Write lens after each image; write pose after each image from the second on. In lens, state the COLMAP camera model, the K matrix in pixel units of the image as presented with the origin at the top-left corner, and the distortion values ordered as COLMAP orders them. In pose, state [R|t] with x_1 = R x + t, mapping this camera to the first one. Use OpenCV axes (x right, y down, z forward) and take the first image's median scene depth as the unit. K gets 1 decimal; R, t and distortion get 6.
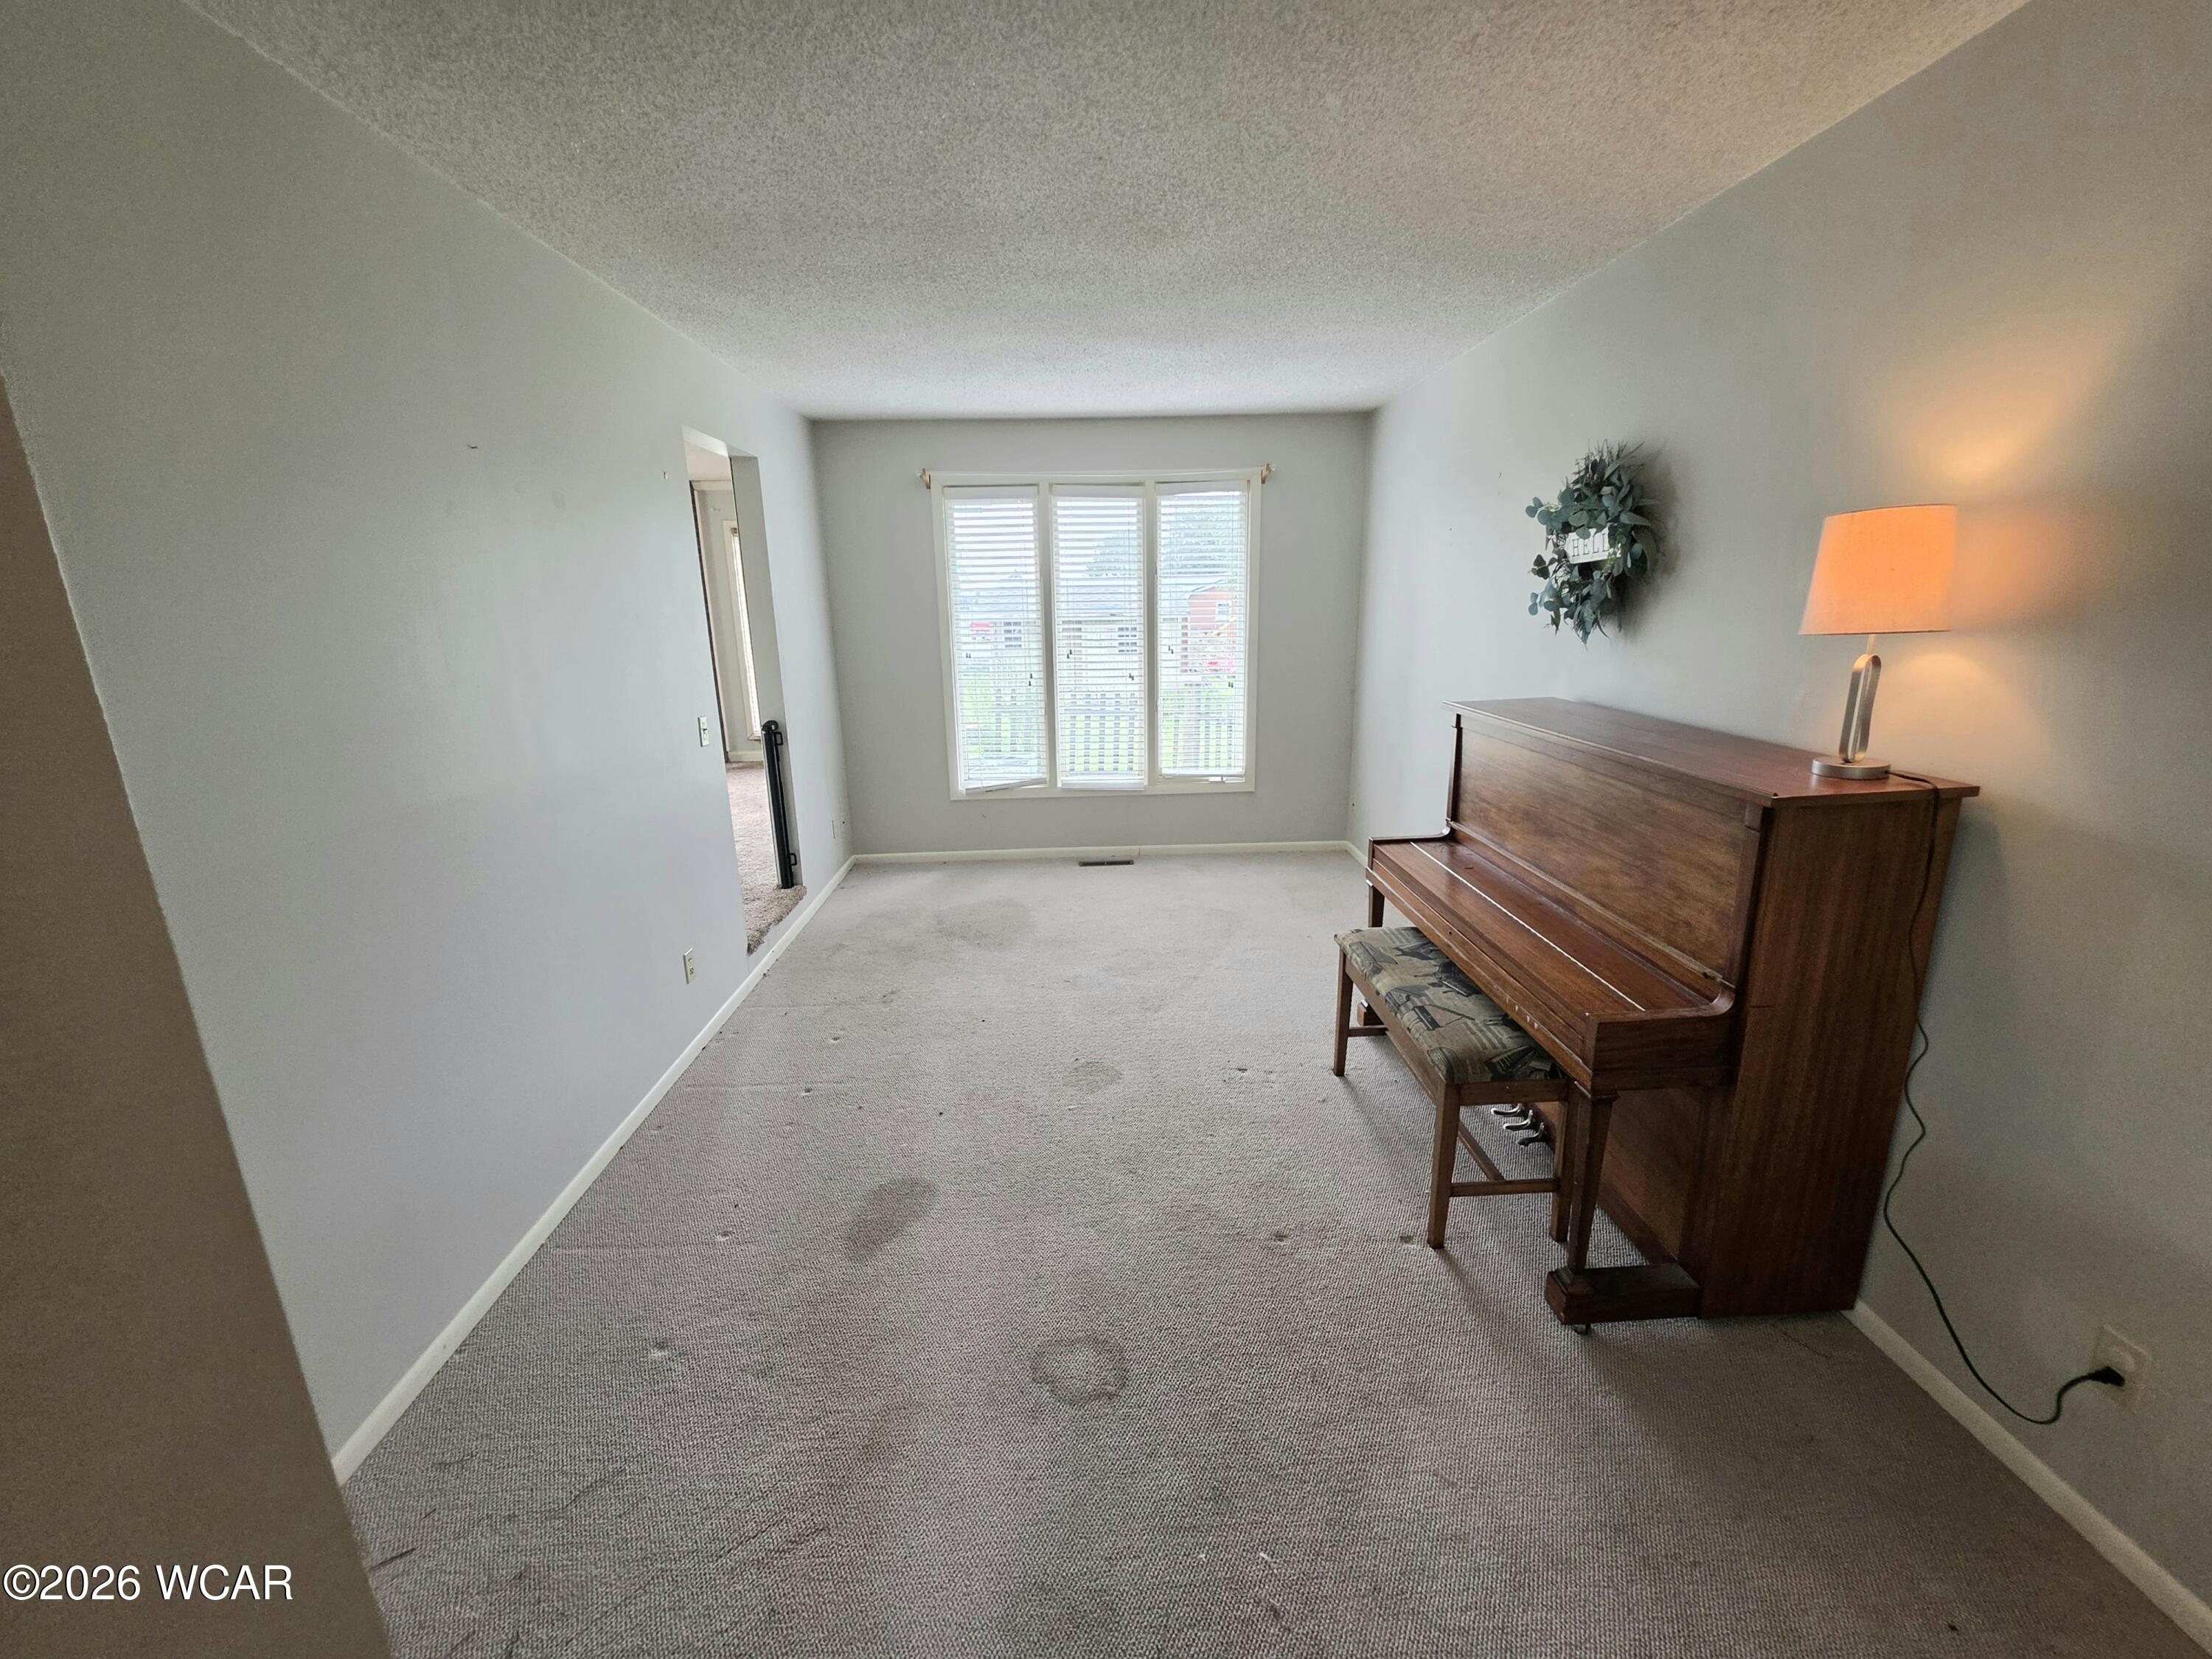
lens RADIAL K [[880.9, 0, 1104.7], [0, 880.9, 827.3], [0, 0, 1]] dist [-0.000202, -0.000196]
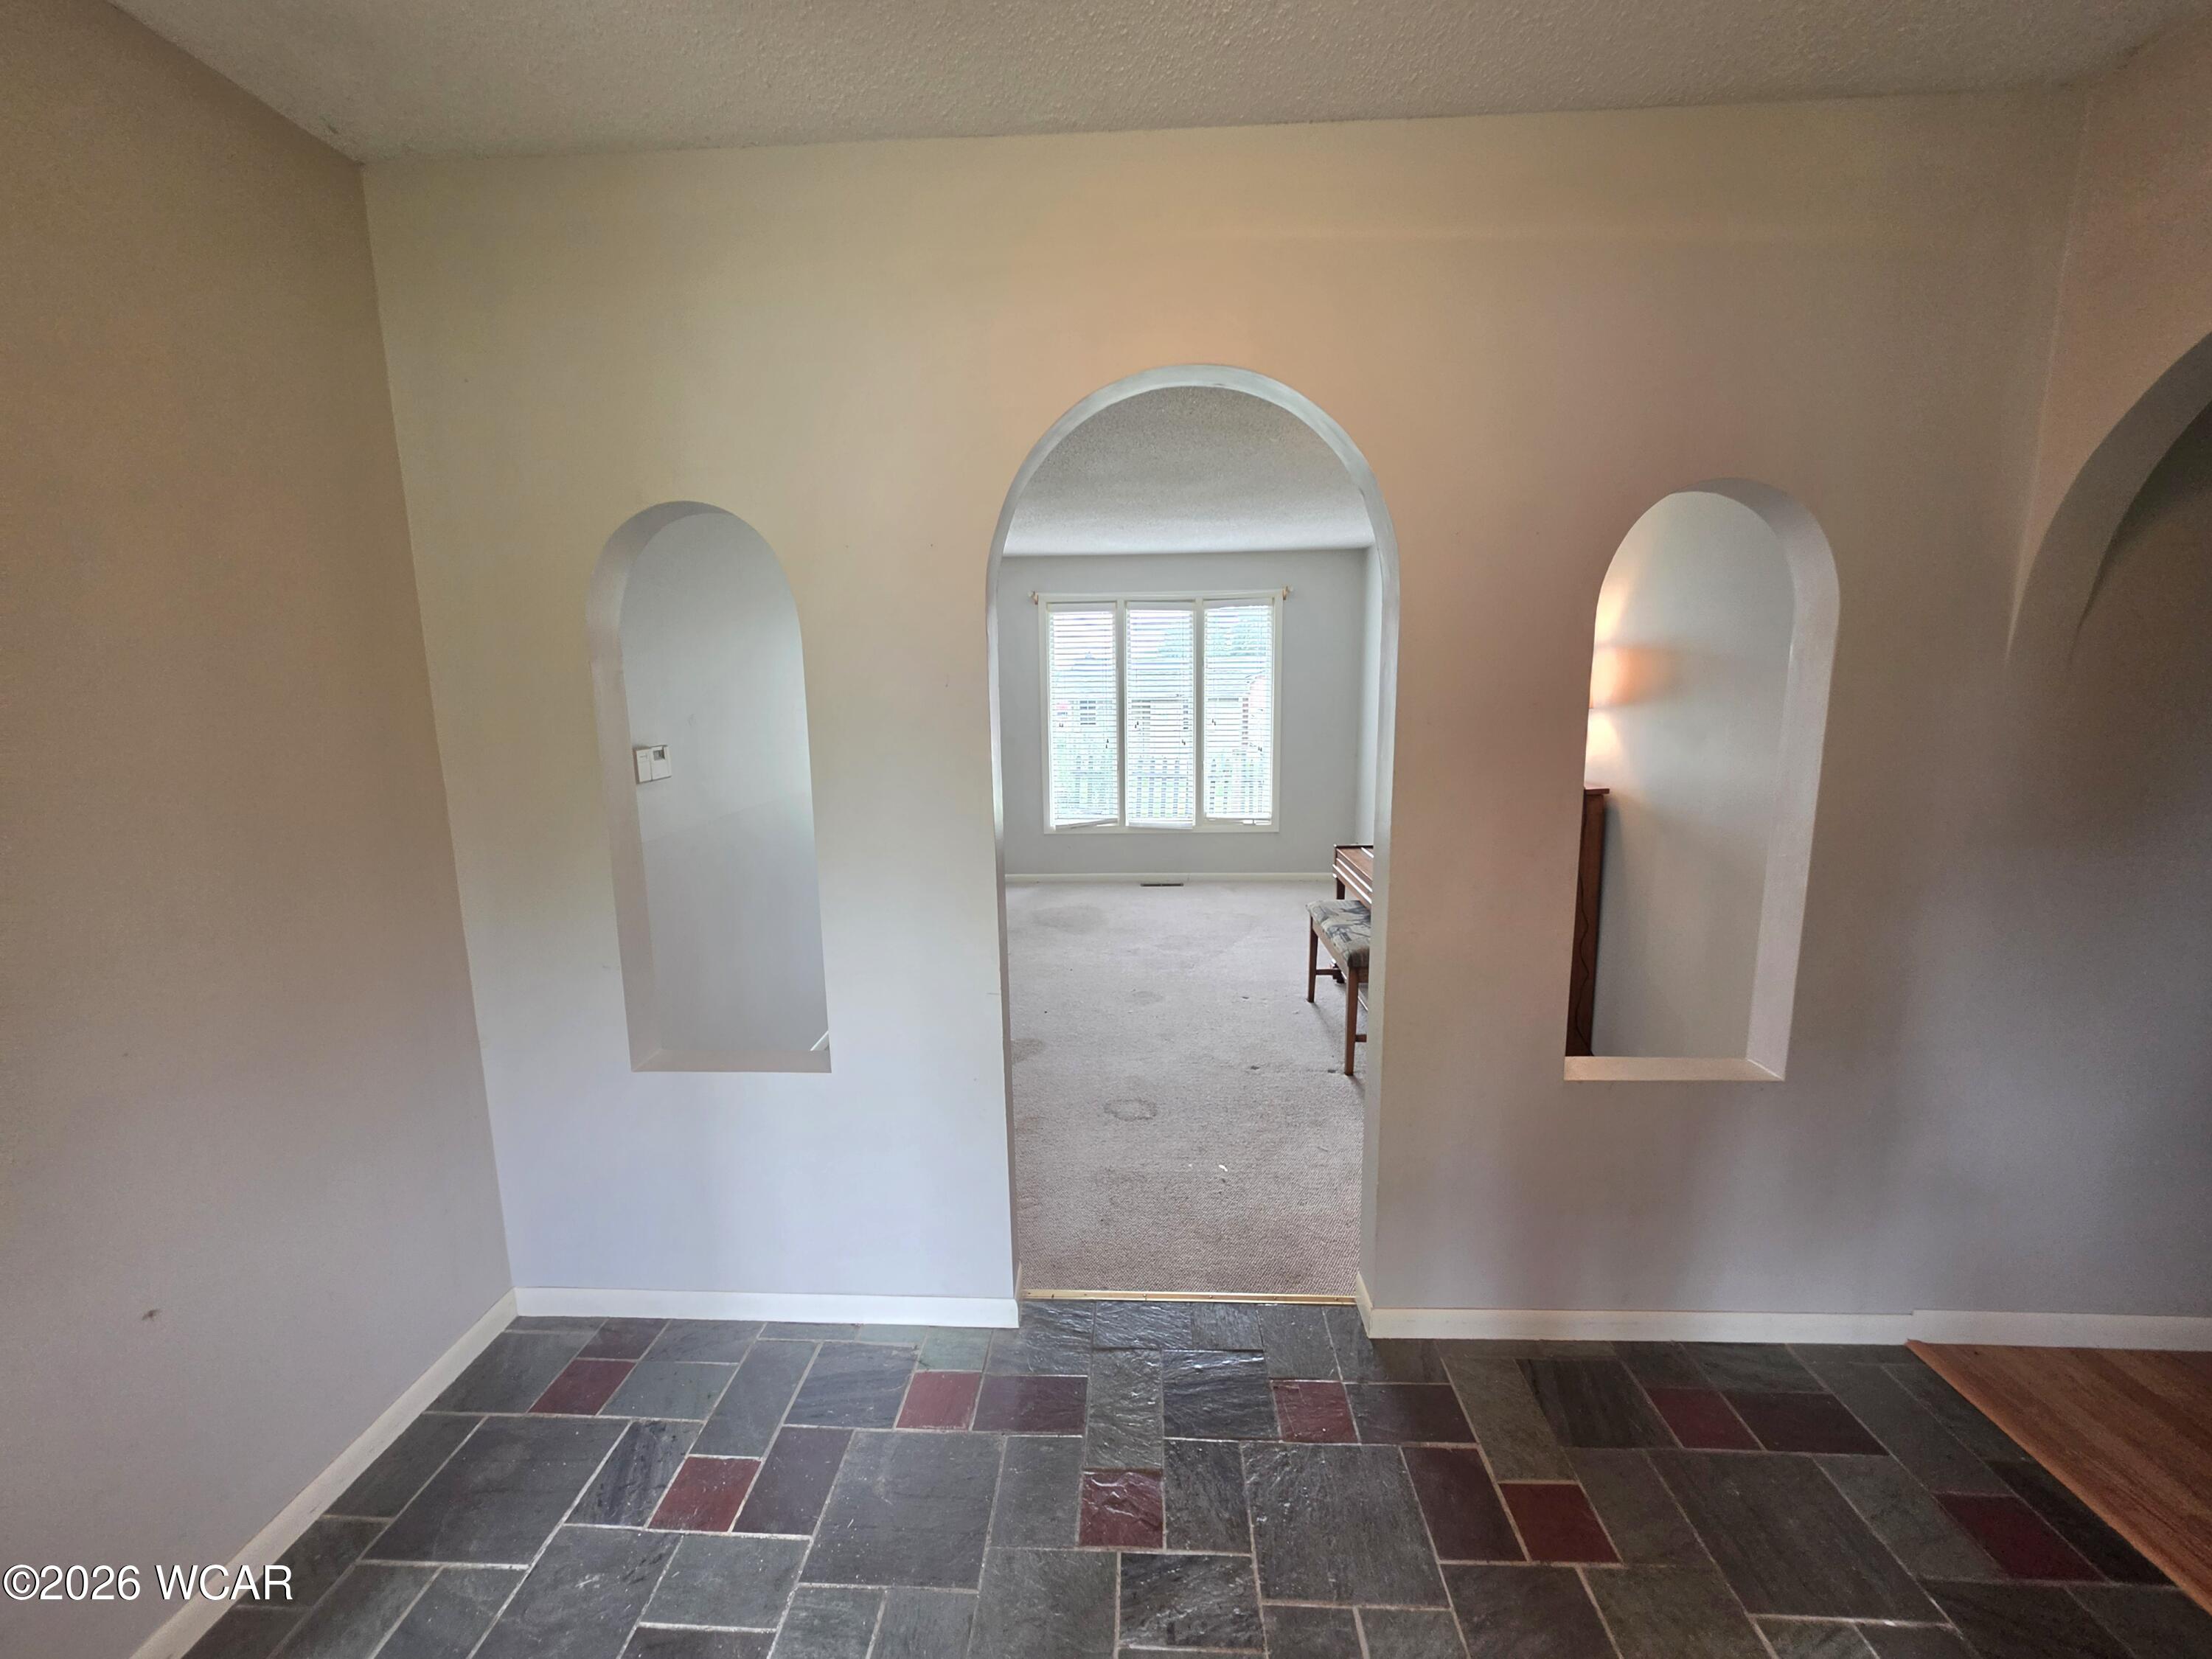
lens RADIAL K [[880.9, 0, 1104.7], [0, 880.9, 827.3], [0, 0, 1]] dist [-0.000202, -0.000196]
pose [[0.996783, 0.017421, -0.078236, 0.021547], [-0.024148, 0.996013, -0.085878, 0.086494], [0.076428, 0.087491, 0.993229, -0.368877]]
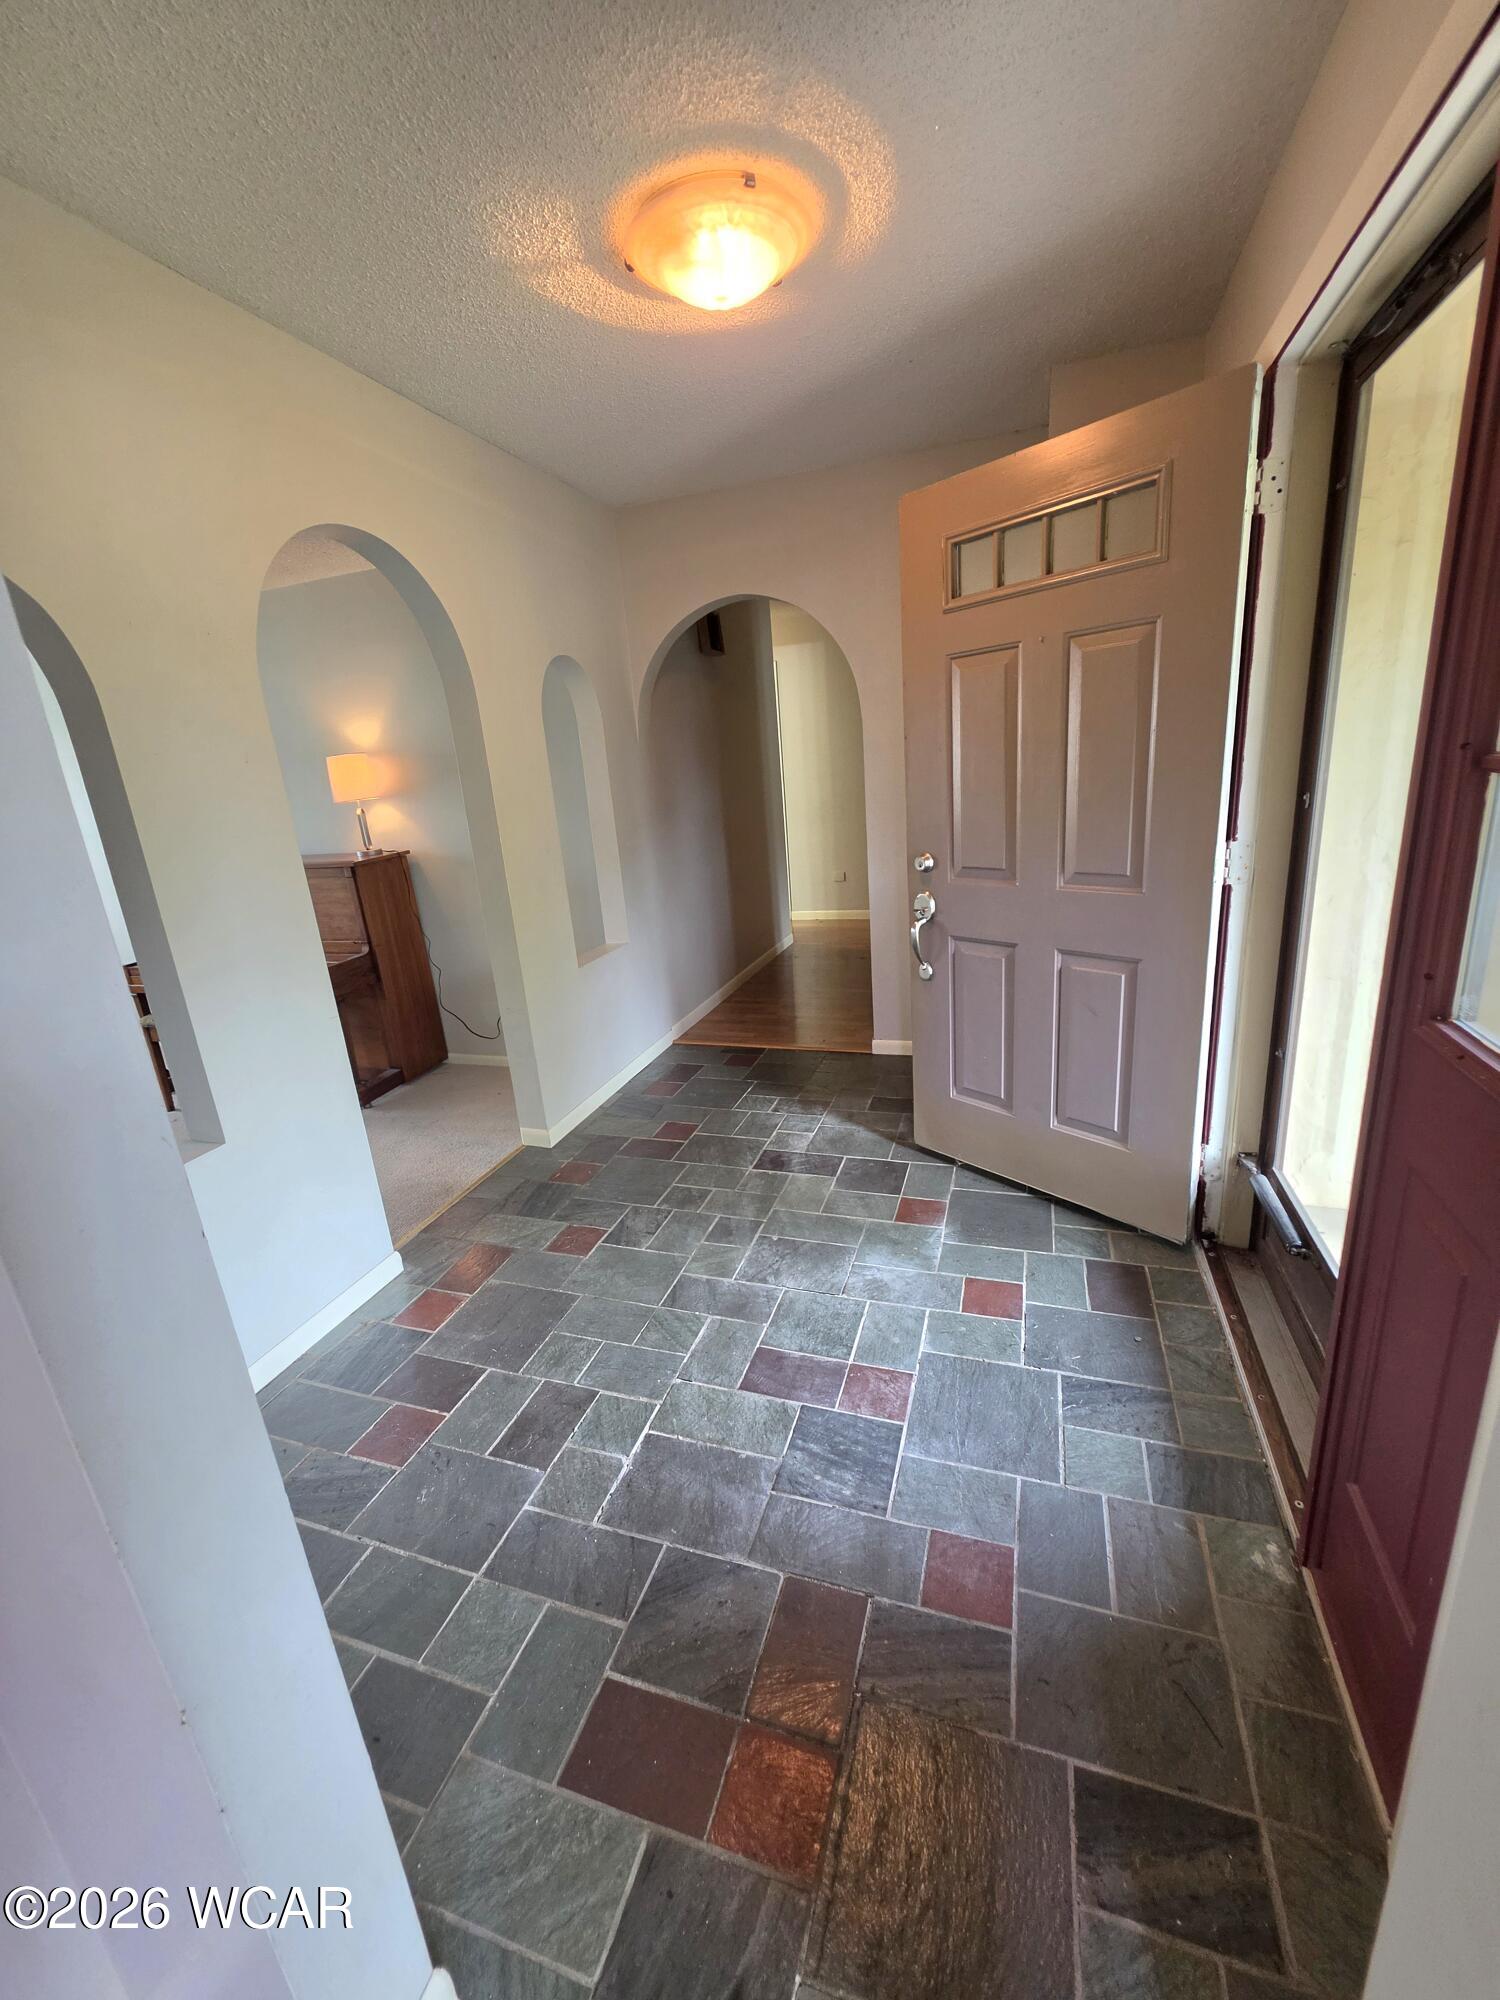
lens RADIAL K [[796.4, 0, 757.0], [0, 796.4, 993.7], [0, 0, 1]] dist [-0.000202, -0.000196]
pose [[0.345318, -0.268104, 0.899375, -0.404949], [0.300001, 0.939578, 0.164902, 0.115649], [-0.889244, 0.212869, 0.404885, -0.361705]]
